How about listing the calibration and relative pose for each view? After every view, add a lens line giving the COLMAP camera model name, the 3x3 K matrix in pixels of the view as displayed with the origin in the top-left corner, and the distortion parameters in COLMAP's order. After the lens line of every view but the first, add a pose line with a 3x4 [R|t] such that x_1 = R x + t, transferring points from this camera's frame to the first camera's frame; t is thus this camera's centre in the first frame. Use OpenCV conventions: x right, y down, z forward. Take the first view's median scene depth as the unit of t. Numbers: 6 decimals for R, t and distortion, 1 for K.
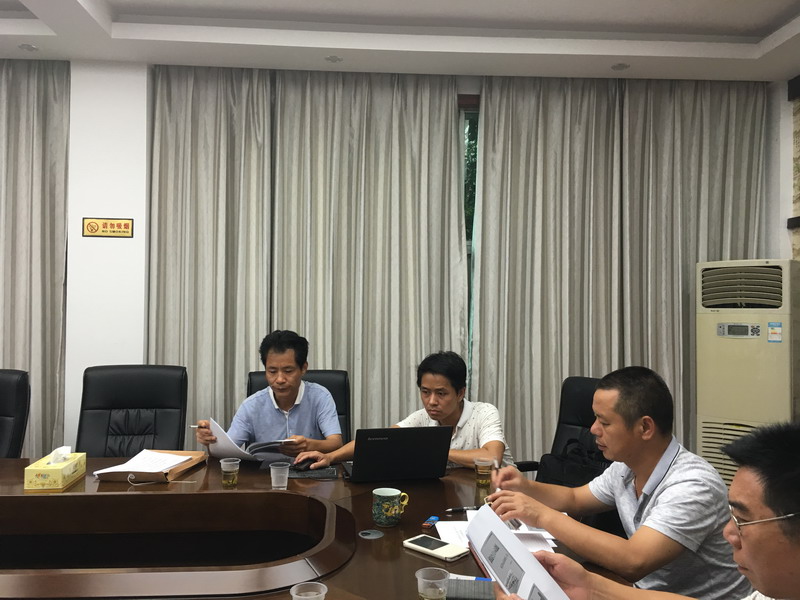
lens RADIAL K [[682.4, 0, 396.9], [0, 682.4, 303.1], [0, 0, 1]] dist [0.074409, -0.086512]
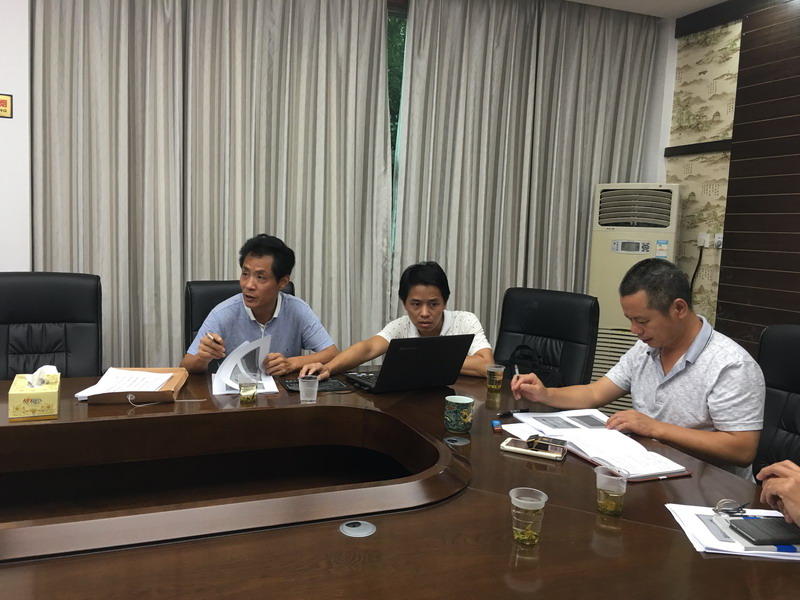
lens RADIAL K [[682.4, 0, 400.4], [0, 682.4, 299.6], [0, 0, 1]] dist [0.074409, -0.086512]
pose [[0.951670, -0.002557, 0.307113, -0.198127], [-0.034164, 0.992878, 0.114131, 0.009861], [-0.305217, -0.119107, 0.944805, 0.050331]]
